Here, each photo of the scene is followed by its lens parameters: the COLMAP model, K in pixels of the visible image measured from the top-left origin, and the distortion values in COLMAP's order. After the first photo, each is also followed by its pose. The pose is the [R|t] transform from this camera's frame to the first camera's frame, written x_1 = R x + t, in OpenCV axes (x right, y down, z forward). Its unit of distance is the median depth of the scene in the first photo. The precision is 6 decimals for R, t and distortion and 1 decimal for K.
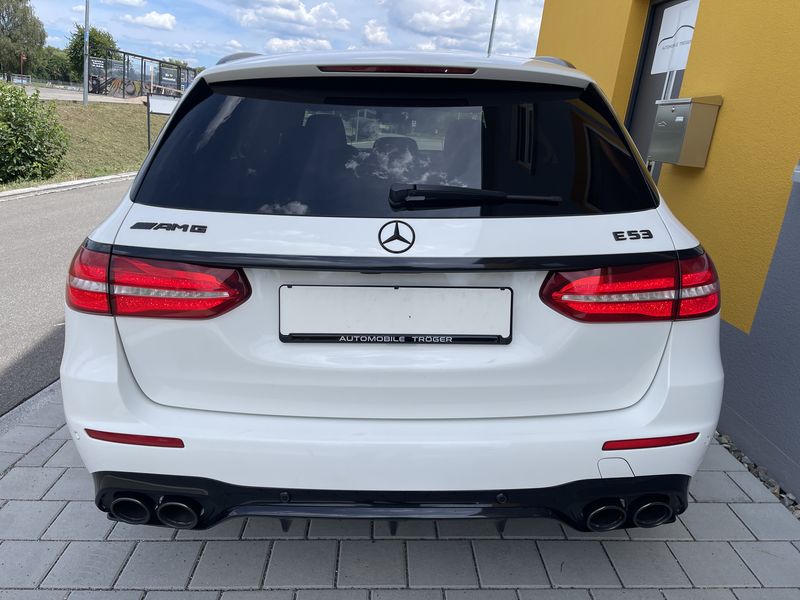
lens RADIAL K [[619.8, 0, 400.0], [0, 619.8, 300.0], [0, 0, 1]] dist [0.069206, -0.112408]
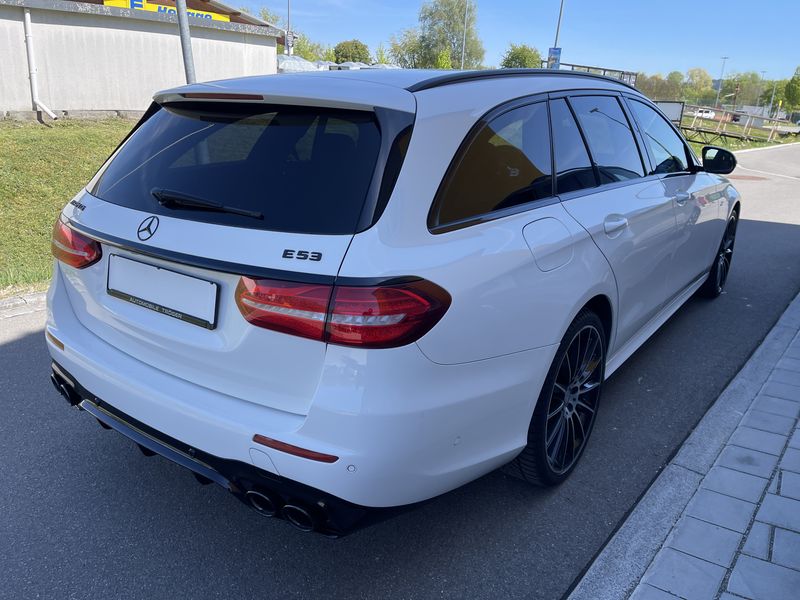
lens RADIAL K [[608.8, 0, 400.0], [0, 608.8, 300.0], [0, 0, 1]] dist [0.076883, -0.110428]
pose [[0.796107, 0.185747, -0.575945, 1.125066], [-0.175727, 0.981676, 0.073698, -0.135029], [0.579081, 0.042537, 0.814160, 0.249373]]
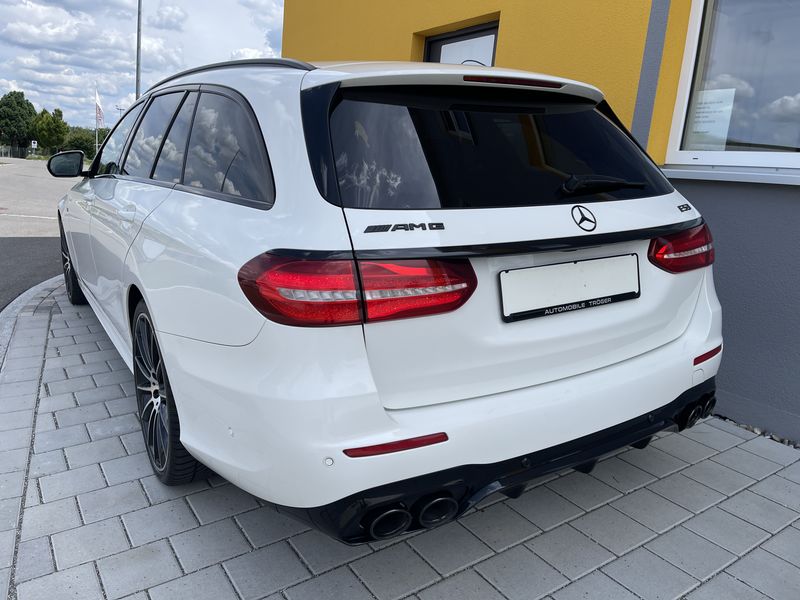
lens RADIAL K [[619.8, 0, 400.0], [0, 619.8, 300.0], [0, 0, 1]] dist [0.069206, -0.112408]
pose [[0.846799, -0.135590, 0.514342, -0.899388], [0.154678, 0.987948, 0.005785, -0.007714], [-0.508927, 0.074659, 0.857566, 0.150573]]
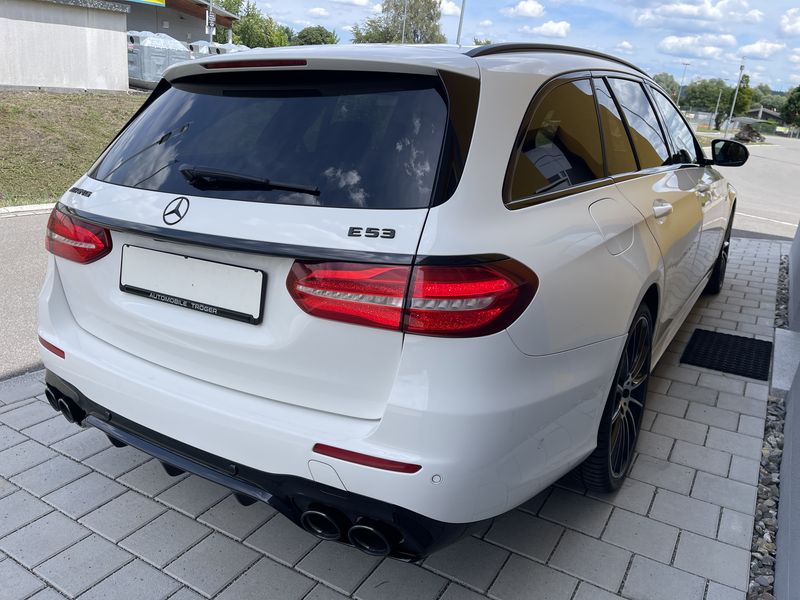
lens RADIAL K [[627.2, 0, 410.5], [0, 627.2, 290.5], [0, 0, 1]] dist [0.010028, -0.014446]
pose [[0.841177, 0.146075, -0.520657, 0.919787], [-0.155503, 0.987498, 0.025819, -0.052062], [0.517919, 0.059245, 0.853375, 0.241757]]
